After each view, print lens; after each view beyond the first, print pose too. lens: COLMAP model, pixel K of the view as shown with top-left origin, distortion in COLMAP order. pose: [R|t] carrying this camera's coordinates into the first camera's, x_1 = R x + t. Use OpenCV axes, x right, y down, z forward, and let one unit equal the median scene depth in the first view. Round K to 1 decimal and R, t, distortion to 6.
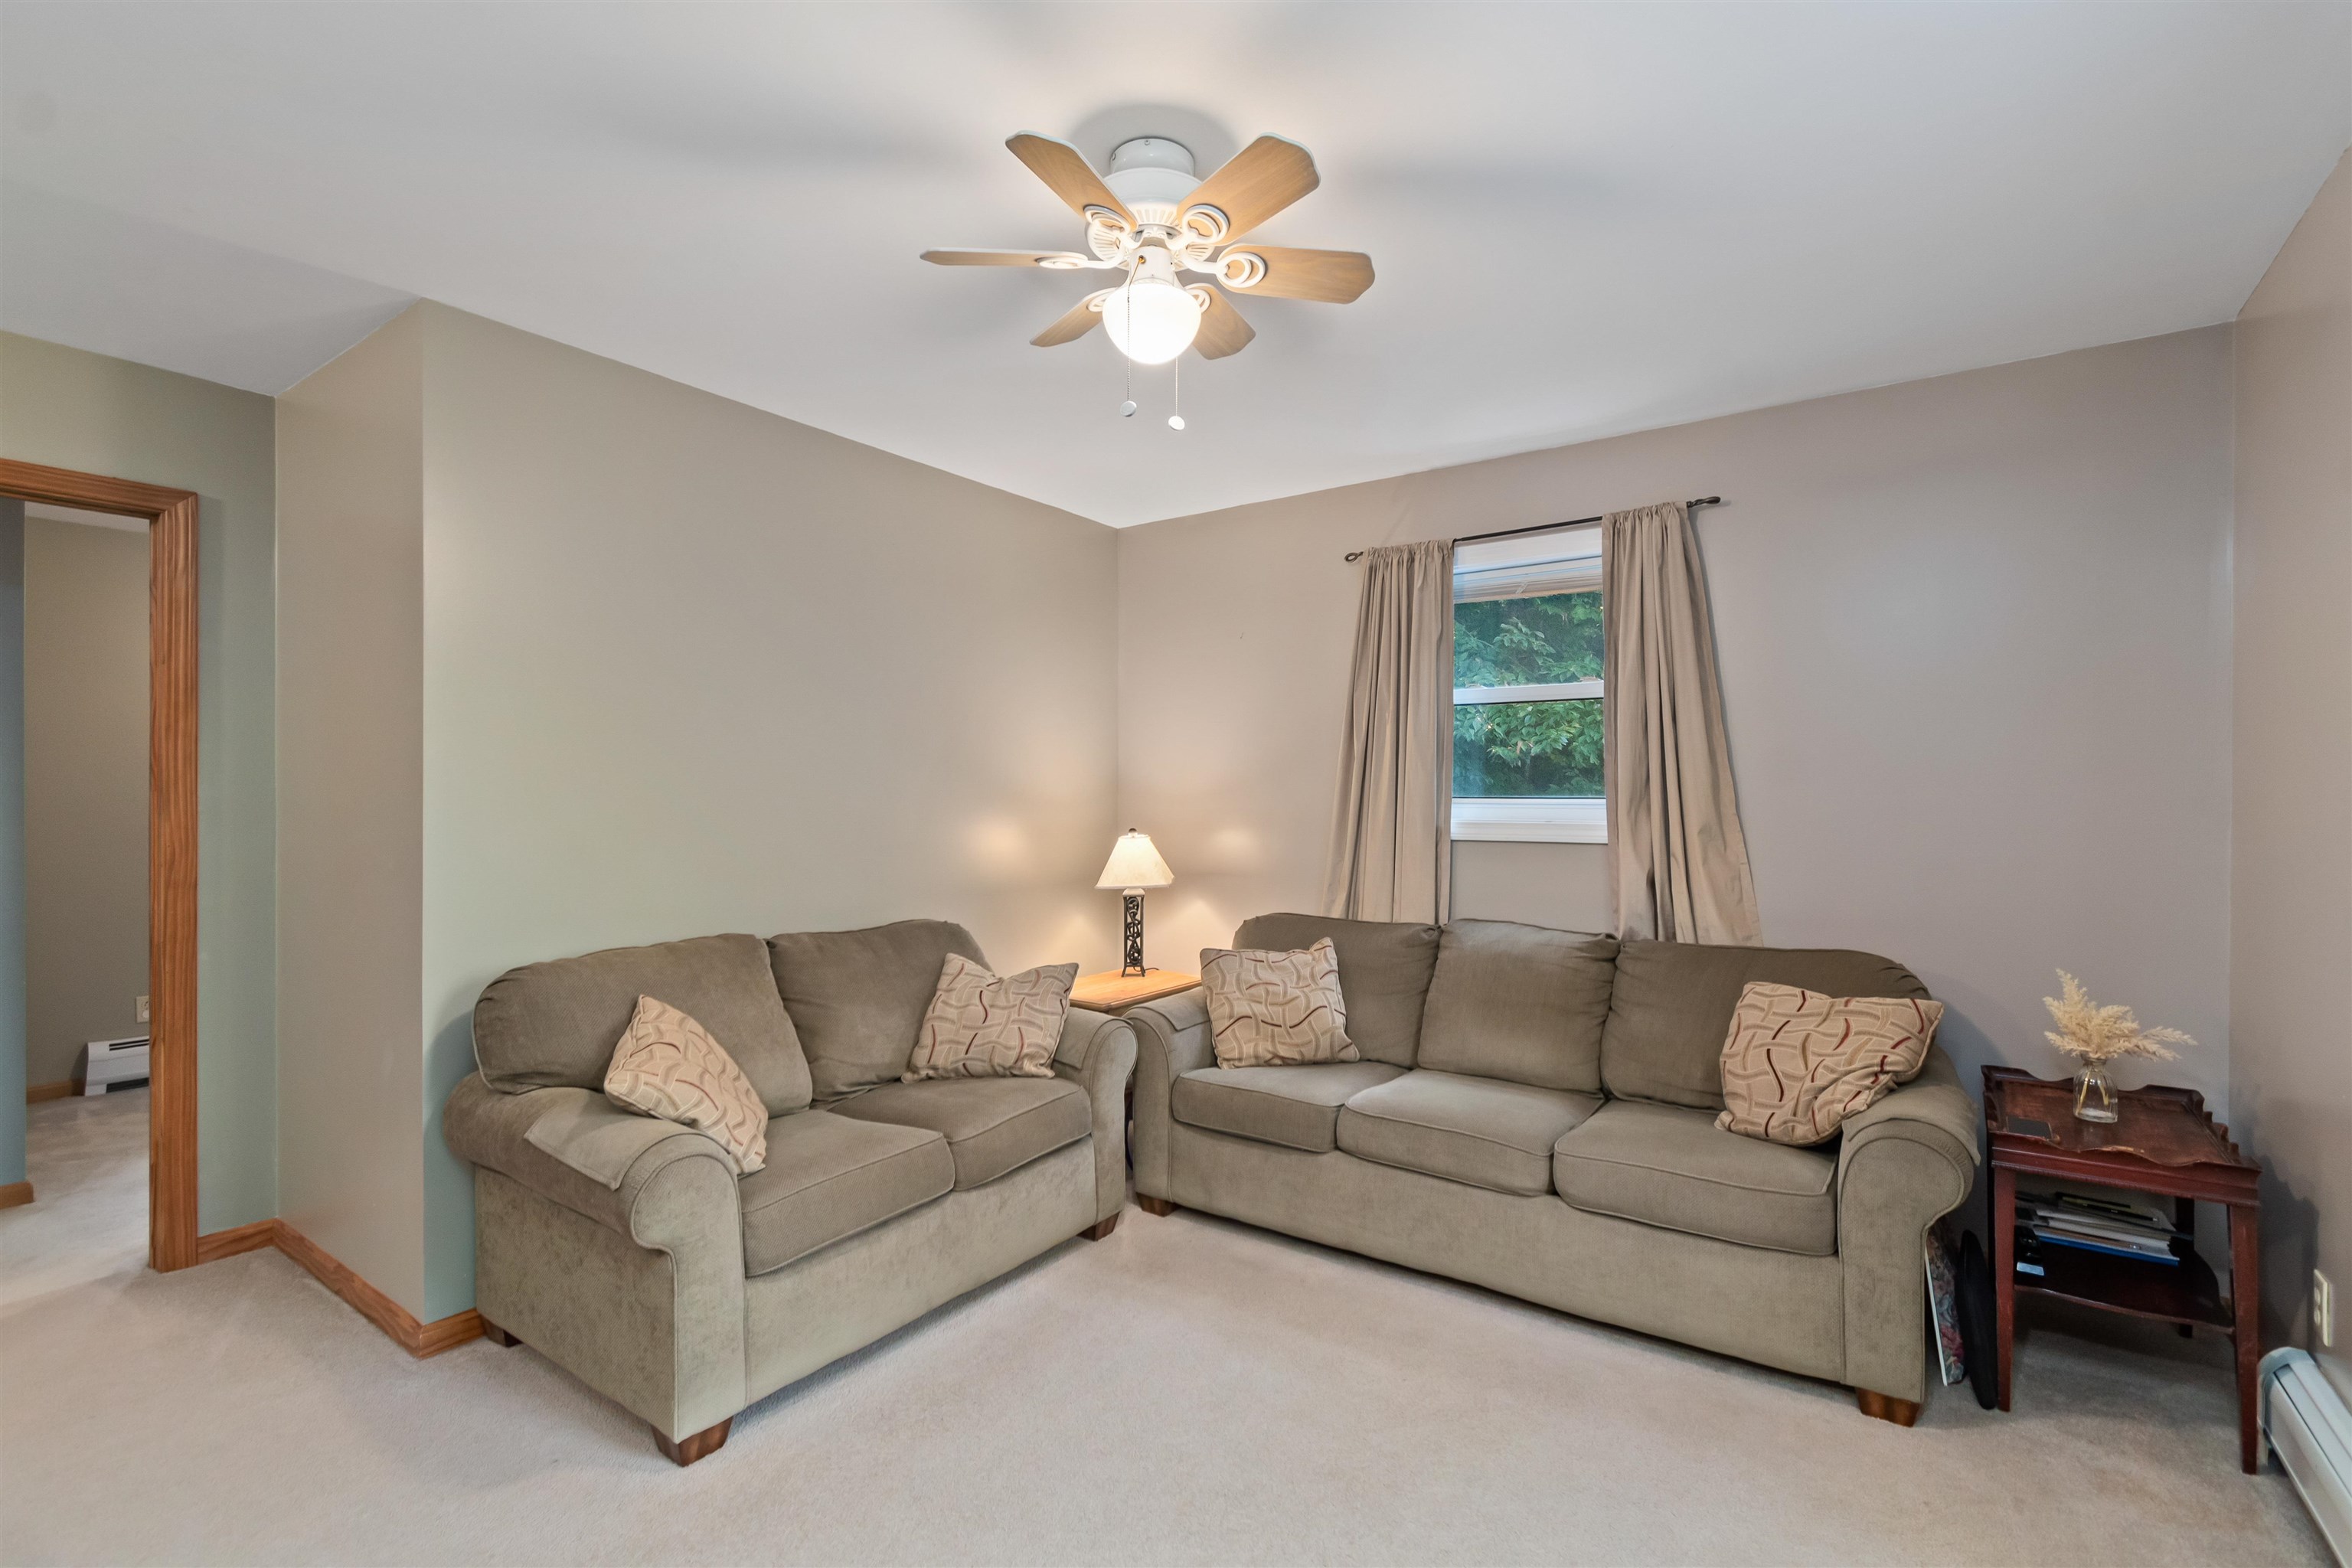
lens RADIAL K [[1061.2, 0, 1180.6], [0, 1061.2, 798.5], [0, 0, 1]] dist [0.000864, -0.000013]
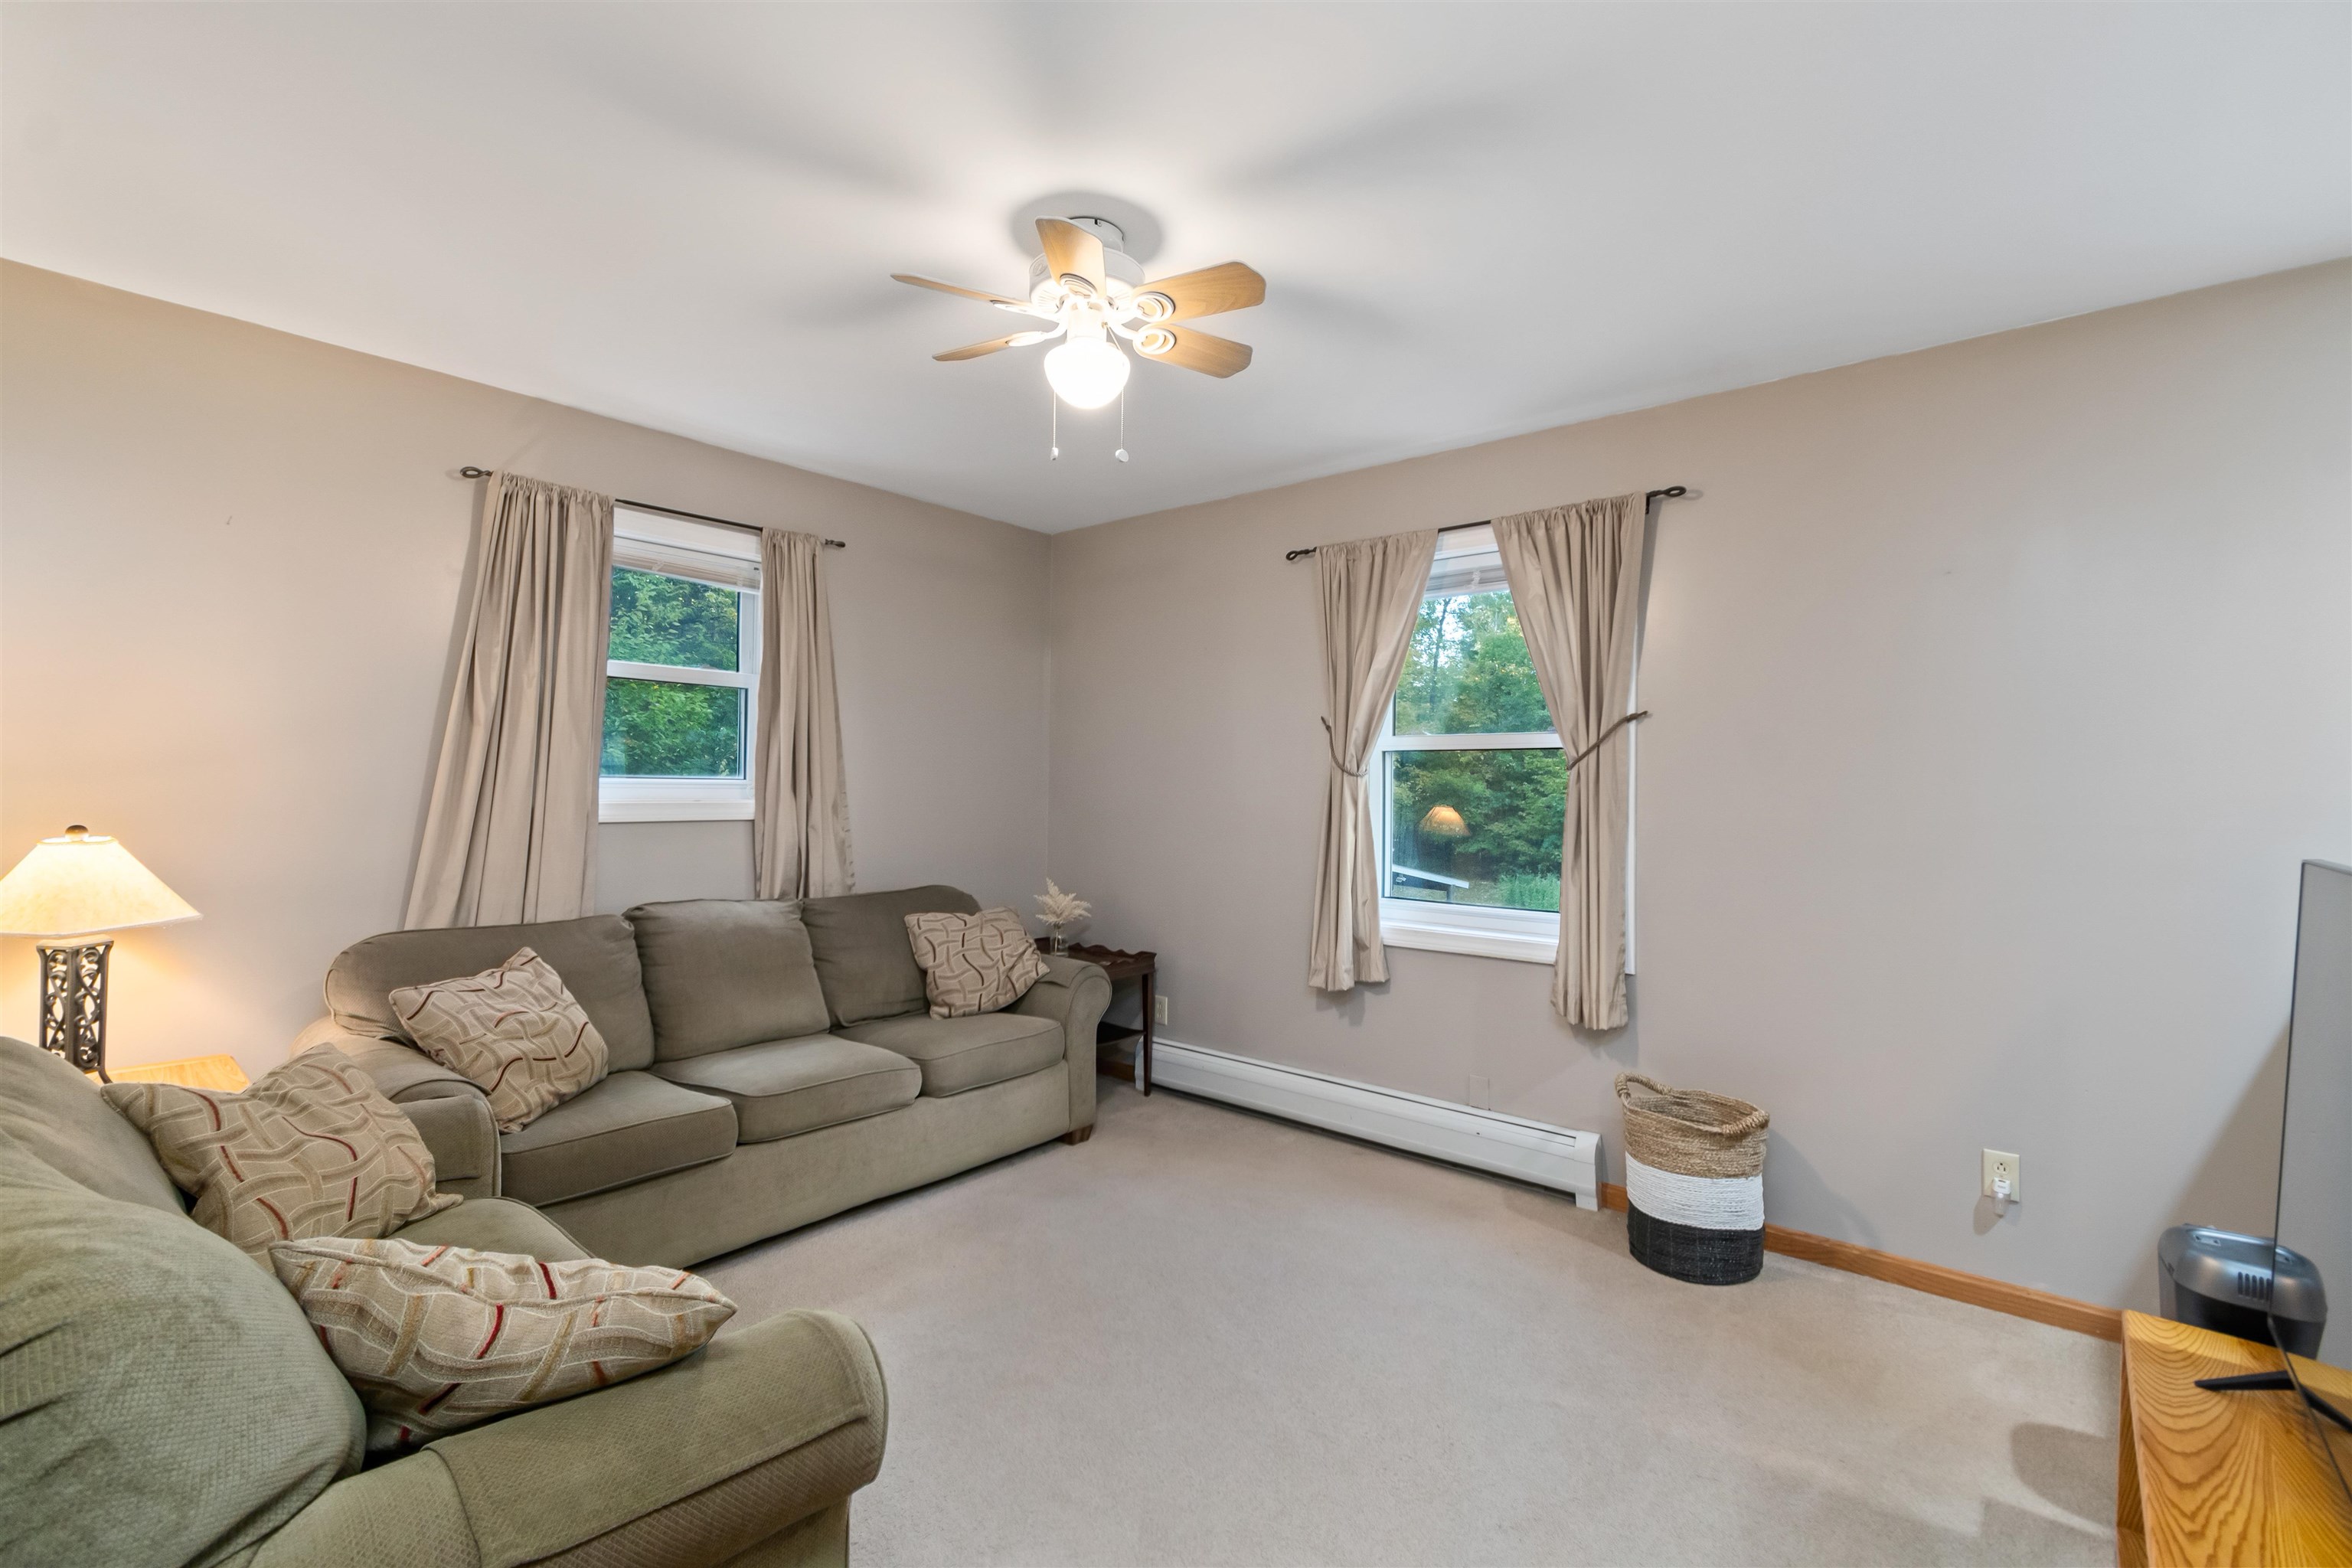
lens RADIAL K [[1030.1, 0, 1172.6], [0, 1030.1, 796.2], [0, 0, 1]] dist [0.000181, -0.000044]
pose [[0.074812, -0.003171, 0.997193, -0.637869], [-0.006597, 0.999971, 0.003674, 0.010030], [-0.997176, -0.006853, 0.074789, 0.469424]]
